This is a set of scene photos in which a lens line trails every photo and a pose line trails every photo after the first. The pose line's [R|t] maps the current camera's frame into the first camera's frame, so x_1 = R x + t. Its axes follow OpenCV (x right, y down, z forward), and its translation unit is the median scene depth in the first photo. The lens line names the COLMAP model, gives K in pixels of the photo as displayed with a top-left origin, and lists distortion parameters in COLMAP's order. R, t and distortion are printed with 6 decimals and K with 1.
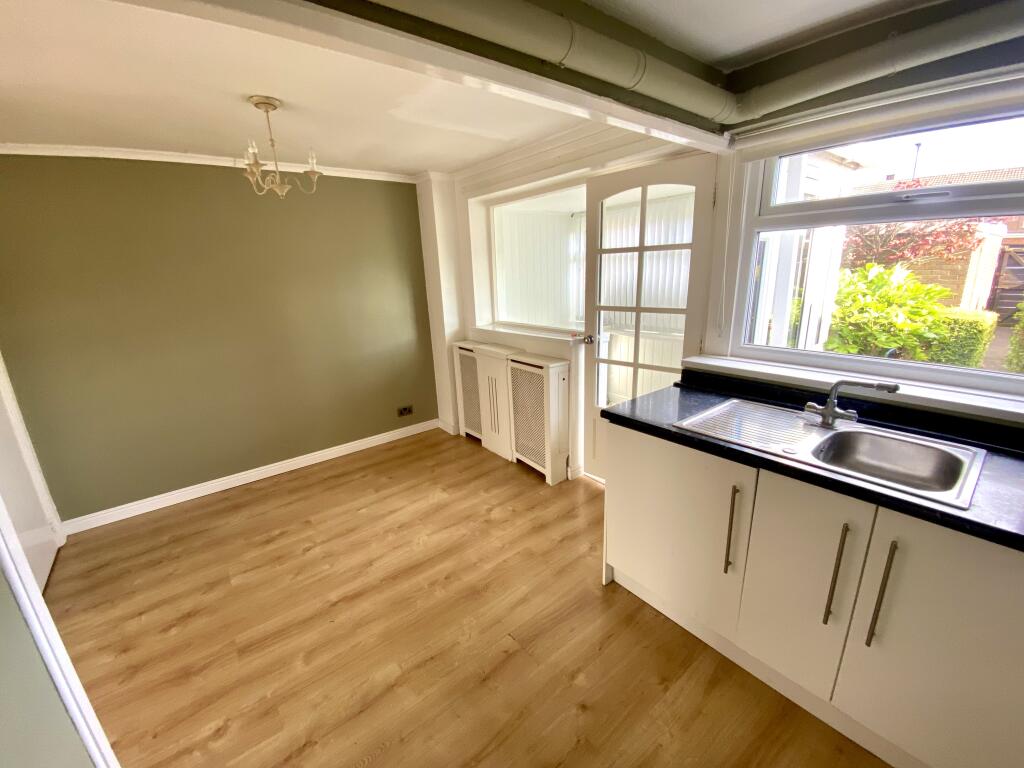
lens RADIAL K [[420.8, 0, 514.4], [0, 420.8, 386.4], [0, 0, 1]] dist [0.001003, 0.000099]
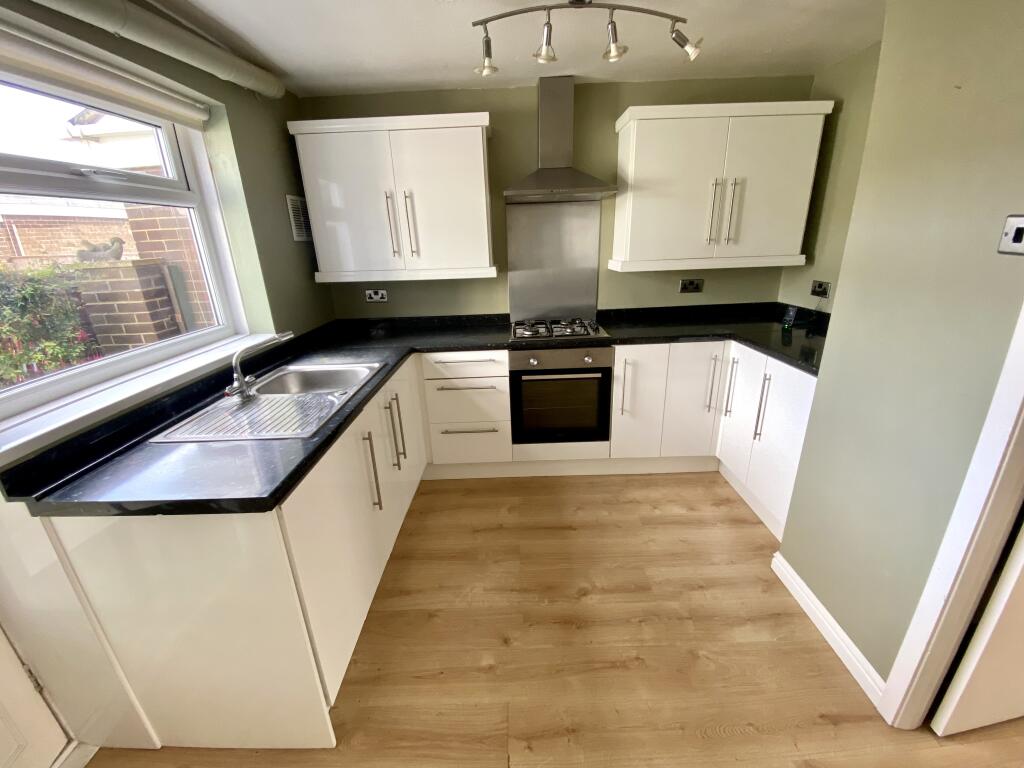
lens RADIAL K [[420.8, 0, 511.0], [0, 420.8, 380.4], [0, 0, 1]] dist [0.001003, 0.000099]
pose [[-0.774321, -0.152513, 0.614139, -0.360407], [0.234701, 0.832080, 0.502552, -0.291584], [-0.587659, 0.533275, -0.608502, 1.159007]]
